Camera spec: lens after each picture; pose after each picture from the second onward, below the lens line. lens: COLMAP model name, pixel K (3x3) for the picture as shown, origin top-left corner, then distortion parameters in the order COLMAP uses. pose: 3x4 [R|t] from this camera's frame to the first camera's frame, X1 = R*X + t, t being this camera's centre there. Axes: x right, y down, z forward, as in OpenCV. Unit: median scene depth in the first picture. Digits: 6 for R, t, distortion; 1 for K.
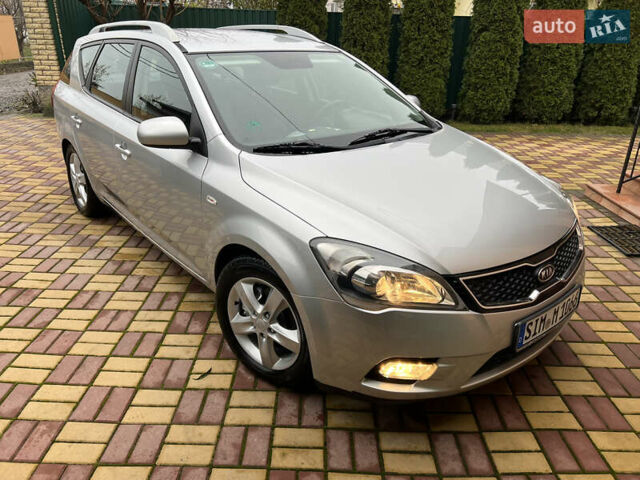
lens RADIAL K [[482.1, 0, 314.9], [0, 482.1, 240.8], [0, 0, 1]] dist [0.046190, -0.049552]
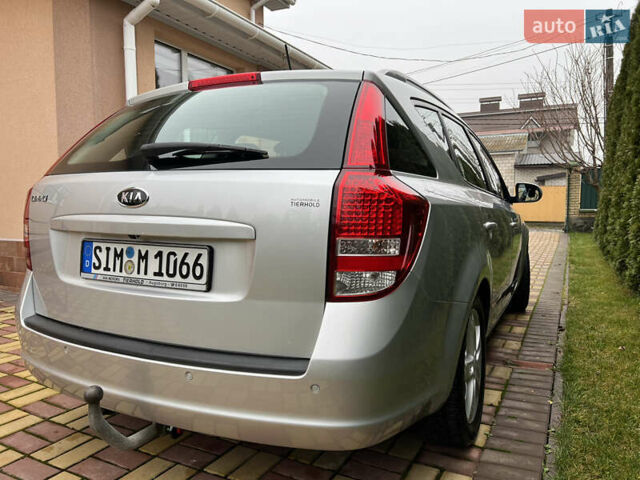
lens RADIAL K [[482.4, 0, 318.3], [0, 482.4, 241.0], [0, 0, 1]] dist [0.046013, -0.049100]
pose [[0.408563, 0.035191, -0.912051, 1.122850], [-0.360303, 0.924322, -0.125737, 0.107115], [0.838604, 0.379987, 0.390324, 0.820192]]
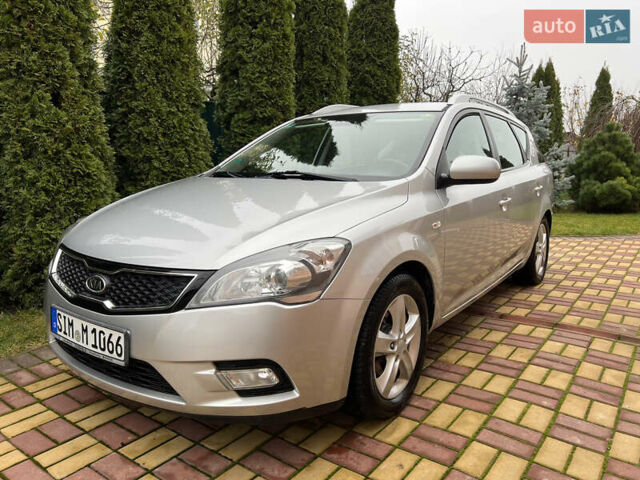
lens RADIAL K [[486.4, 0, 323.0], [0, 486.4, 243.6], [0, 0, 1]] dist [0.043667, -0.037519]
pose [[0.250982, 0.147584, -0.956675, 1.288855], [-0.381341, 0.923461, 0.042415, -0.185315], [0.889712, 0.354174, 0.288052, 0.950197]]
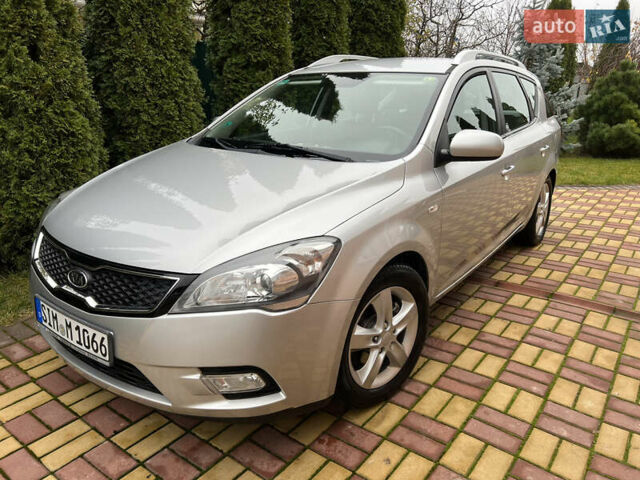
lens RADIAL K [[483.5, 0, 321.9], [0, 483.5, 242.7], [0, 0, 1]] dist [0.049999, -0.056029]
pose [[0.244762, 0.282632, -0.927476, 1.230705], [-0.387820, 0.905256, 0.173515, -0.286045], [0.888644, 0.317224, 0.331182, 0.943888]]
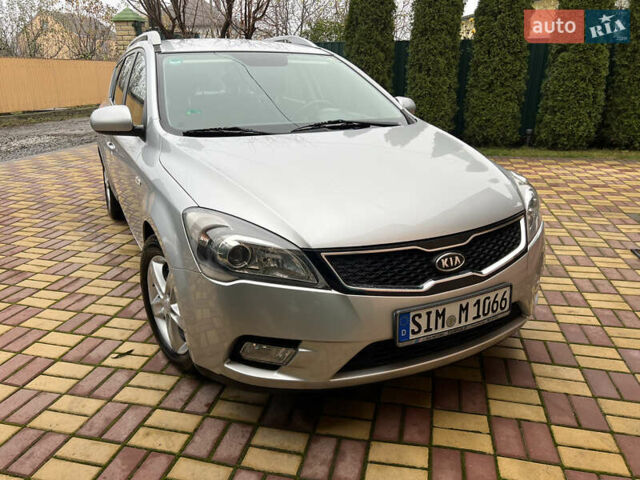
lens RADIAL K [[482.4, 0, 318.3], [0, 482.4, 241.0], [0, 0, 1]] dist [0.046013, -0.049100]
pose [[0.976227, 0.042998, -0.212441, 0.372948], [-0.059807, 0.995512, -0.073337, 0.093342], [0.208335, 0.084299, 0.974418, 0.088389]]
